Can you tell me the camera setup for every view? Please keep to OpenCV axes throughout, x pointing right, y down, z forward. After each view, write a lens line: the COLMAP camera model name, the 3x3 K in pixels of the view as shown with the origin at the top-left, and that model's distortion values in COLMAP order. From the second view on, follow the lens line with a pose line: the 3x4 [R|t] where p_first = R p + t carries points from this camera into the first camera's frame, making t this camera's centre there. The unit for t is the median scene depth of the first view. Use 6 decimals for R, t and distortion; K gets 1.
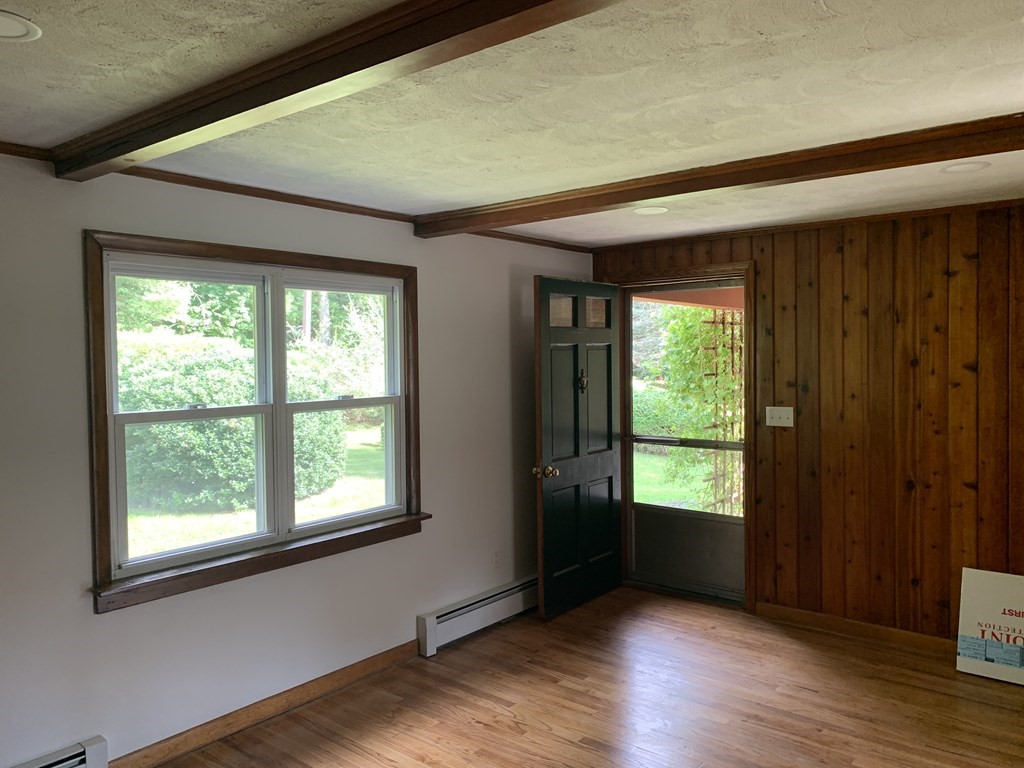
lens RADIAL K [[792.1, 0, 506.8], [0, 792.1, 381.8], [0, 0, 1]] dist [0.027885, -0.011922]
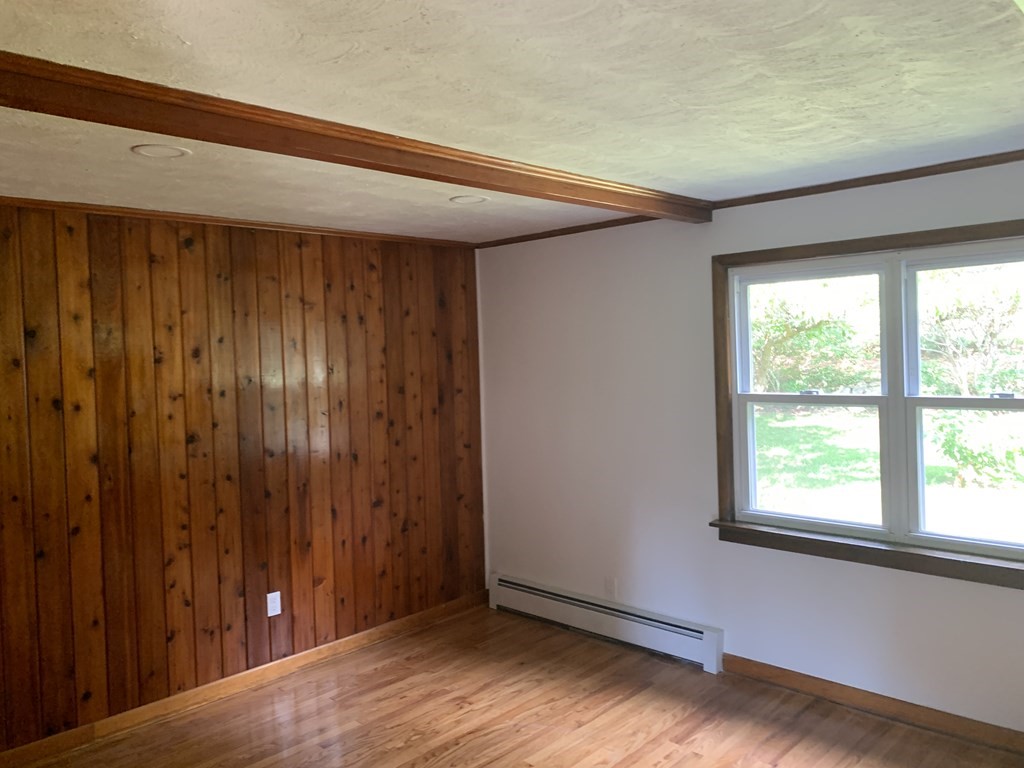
lens RADIAL K [[792.1, 0, 506.8], [0, 792.1, 381.8], [0, 0, 1]] dist [0.027885, -0.011922]
pose [[-0.091916, 0.059241, -0.994003, 0.759610], [0.004179, 0.998243, 0.059108, -0.052597], [0.995758, 0.001279, -0.092002, 0.689849]]
